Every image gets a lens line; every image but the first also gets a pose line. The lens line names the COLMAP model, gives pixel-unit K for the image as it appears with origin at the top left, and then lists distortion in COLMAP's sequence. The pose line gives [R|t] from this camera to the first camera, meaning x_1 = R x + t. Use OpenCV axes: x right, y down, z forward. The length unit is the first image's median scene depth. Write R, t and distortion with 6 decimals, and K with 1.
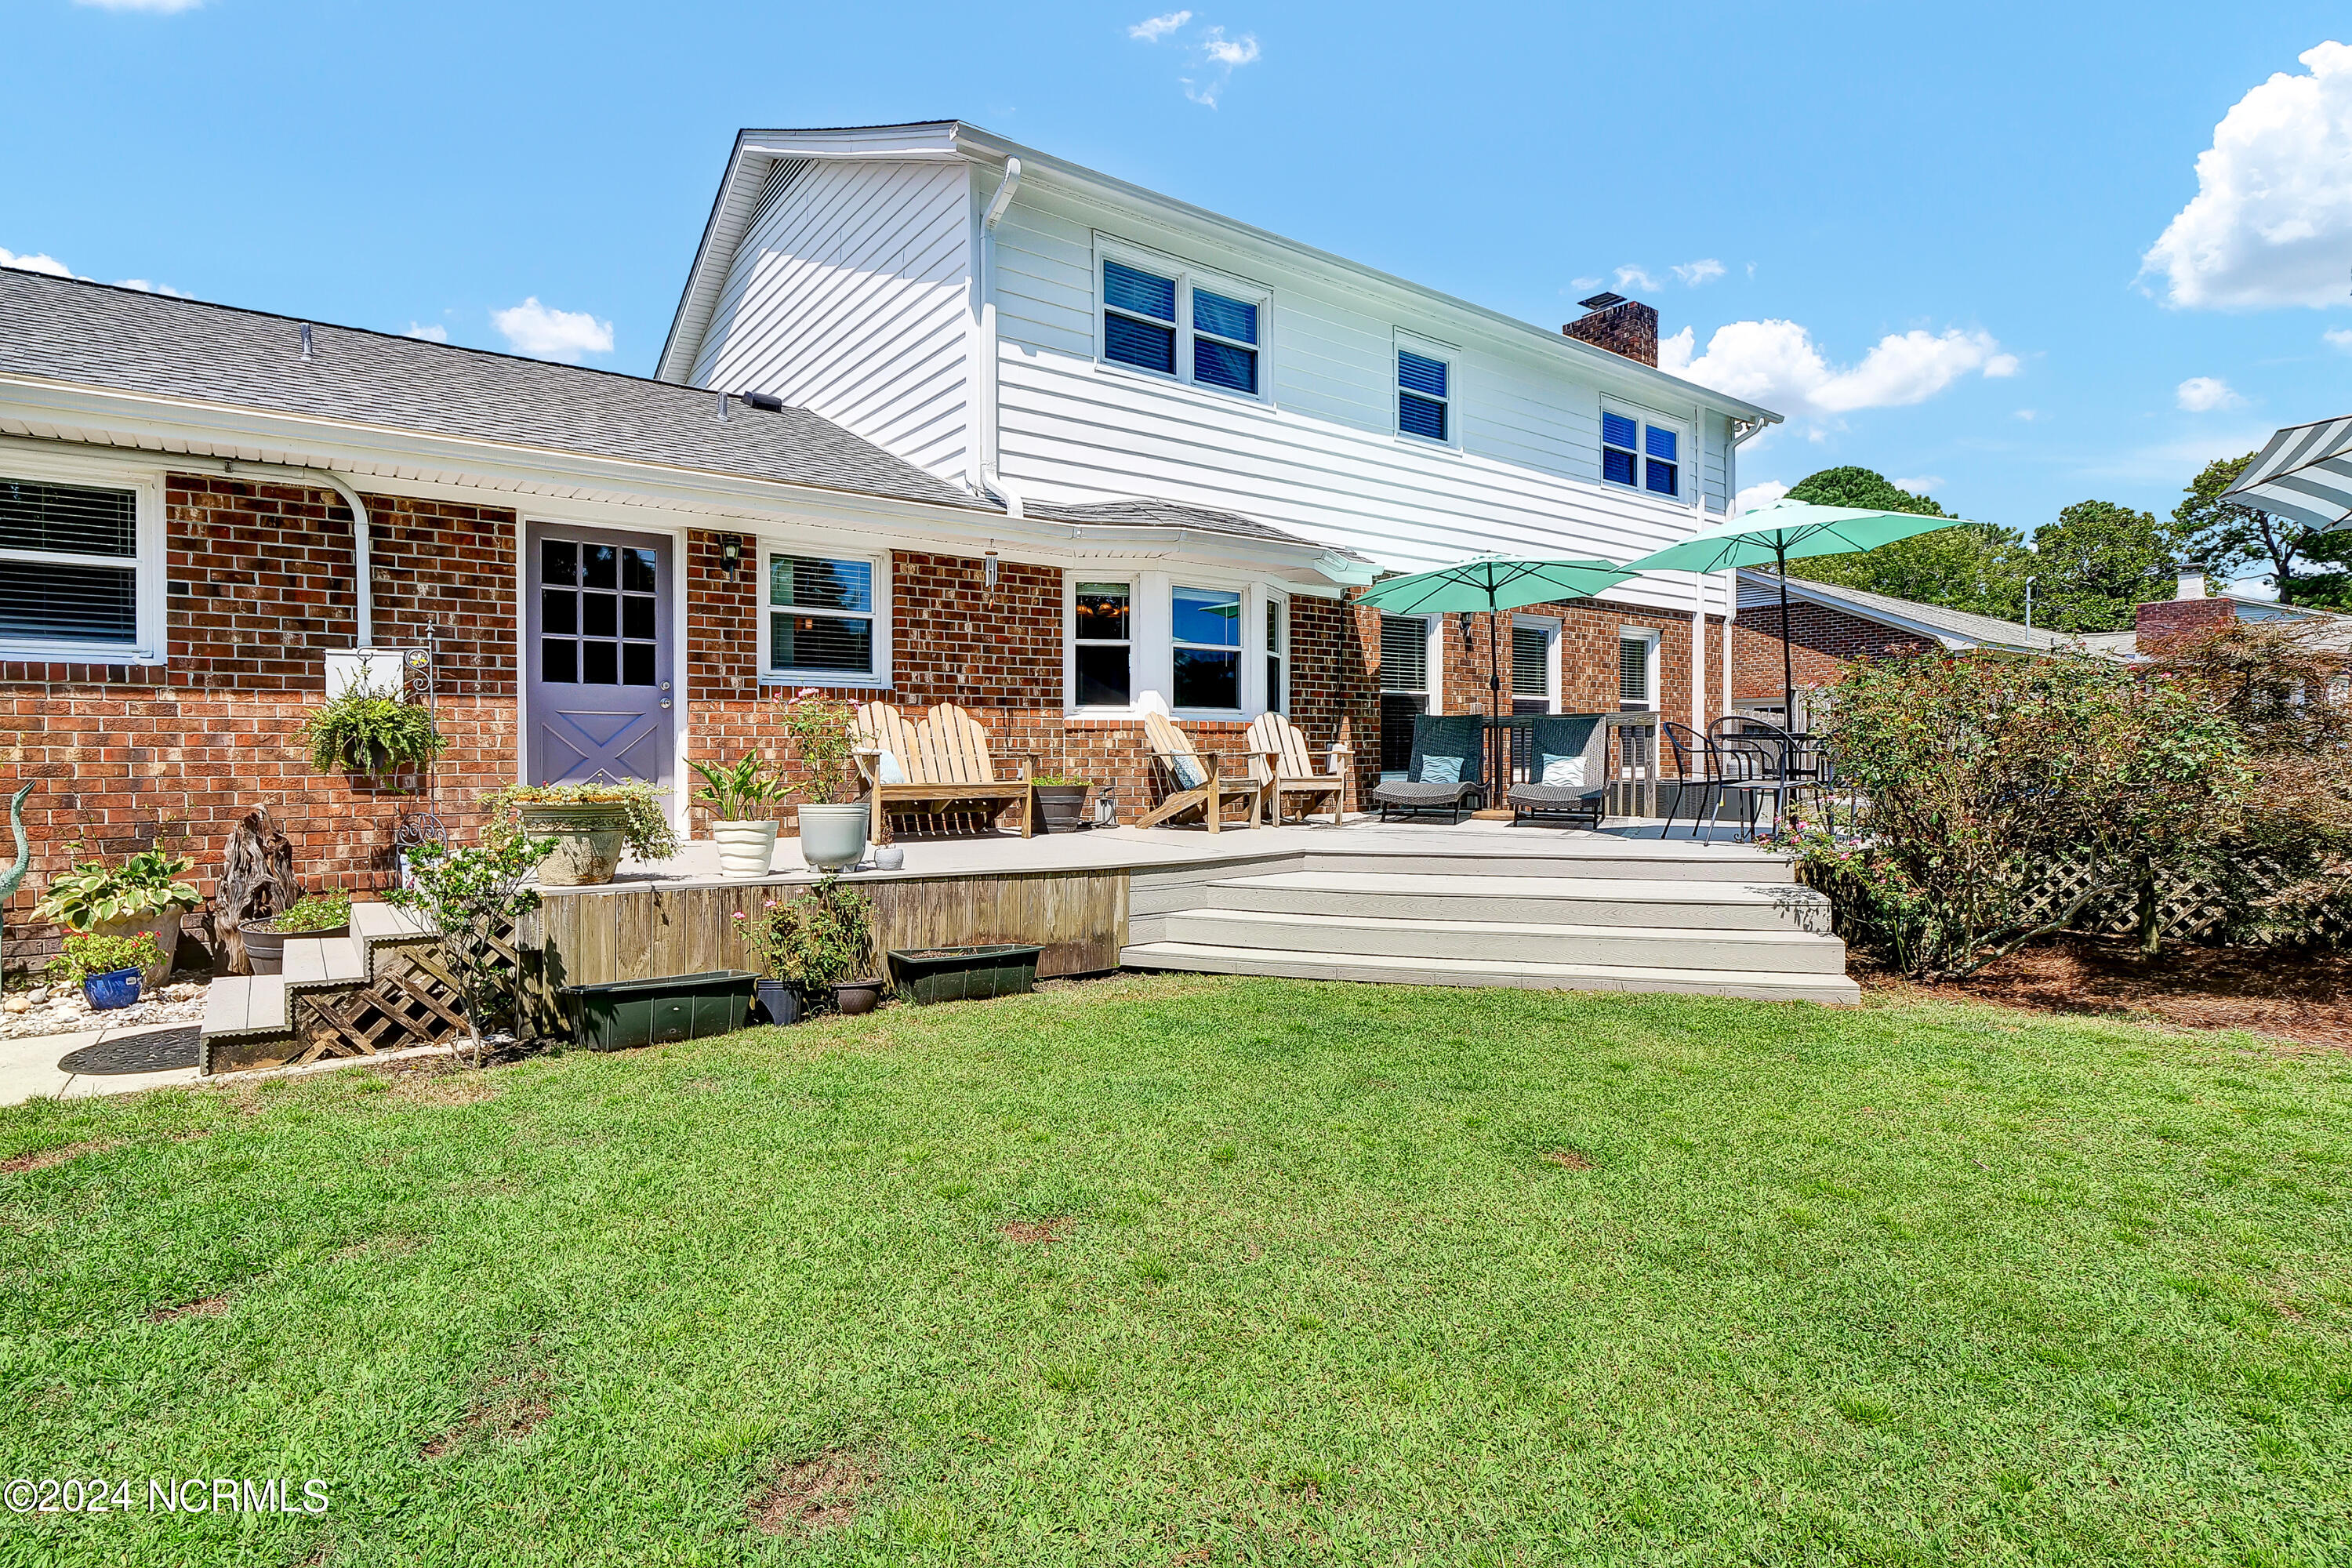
lens RADIAL K [[1152.8, 0, 1163.9], [0, 1152.8, 758.1], [0, 0, 1]] dist [-0.004999, -0.001552]
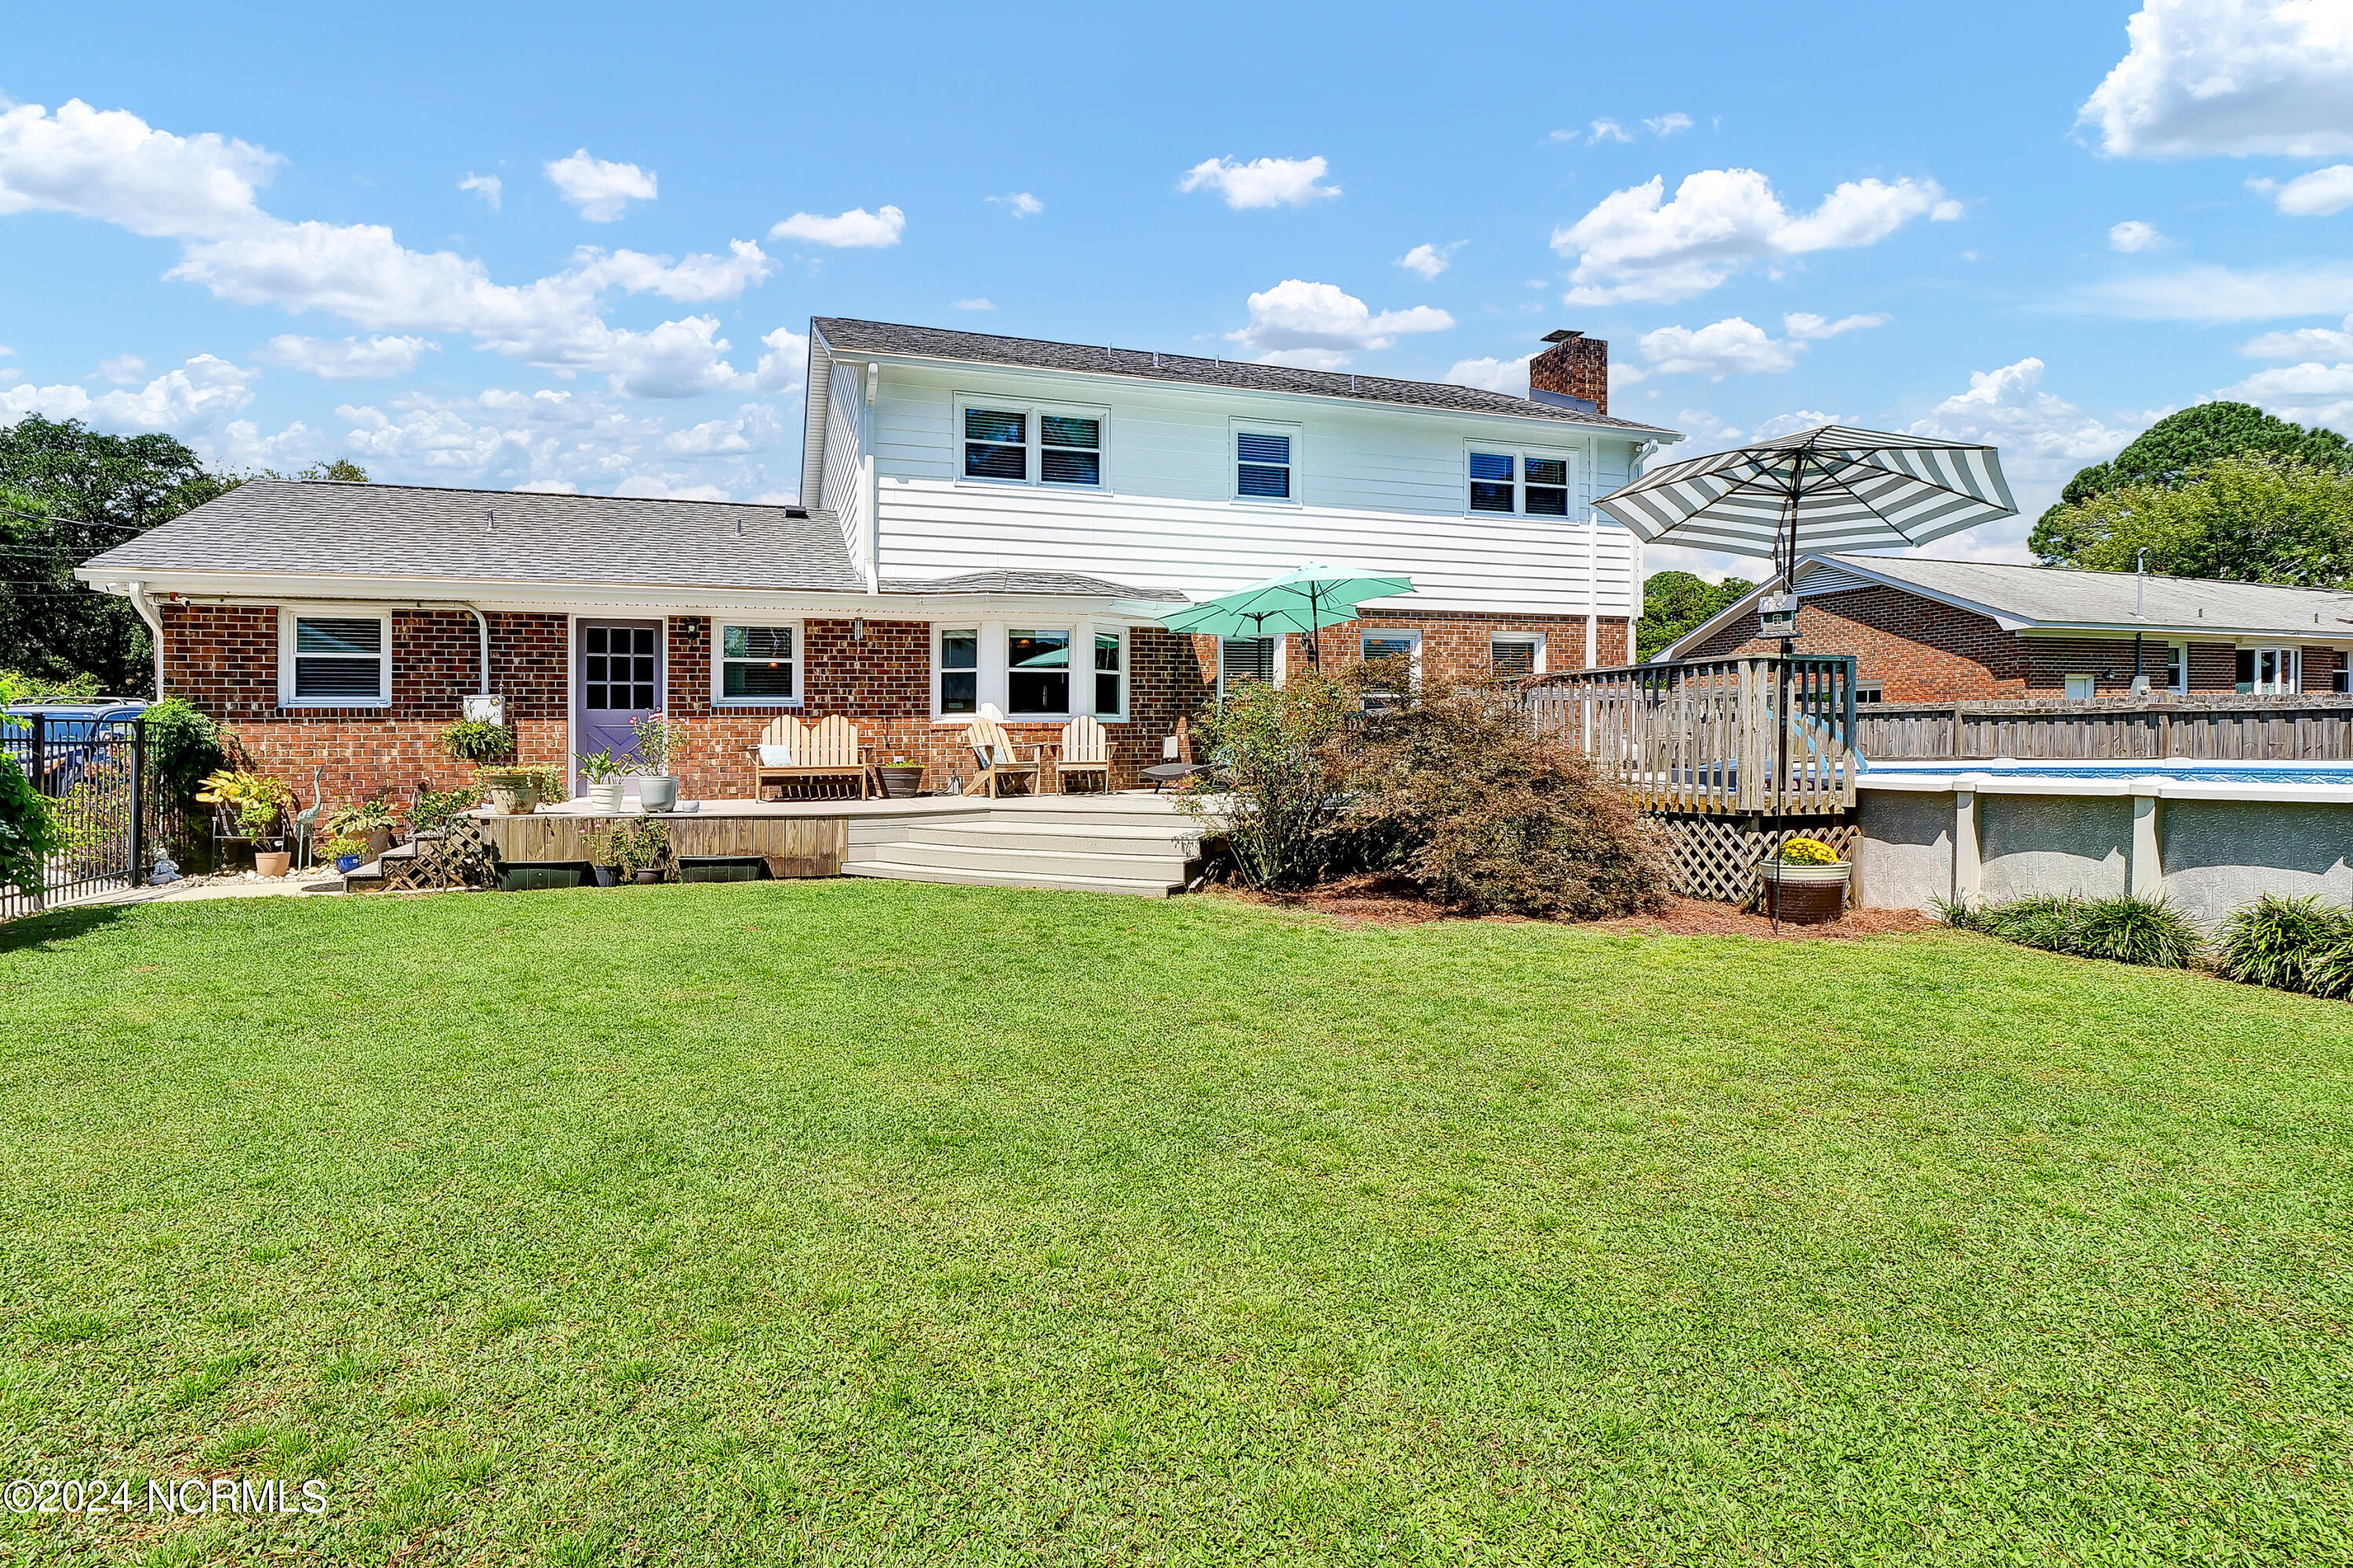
lens RADIAL K [[1139.2, 0, 1175.6], [0, 1139.2, 734.3], [0, 0, 1]] dist [-0.001518, -0.000388]
pose [[0.958289, -0.012815, -0.285512, 0.700362], [0.009471, 0.999869, -0.013092, 0.003103], [0.285643, 0.009842, 0.958286, -0.350357]]
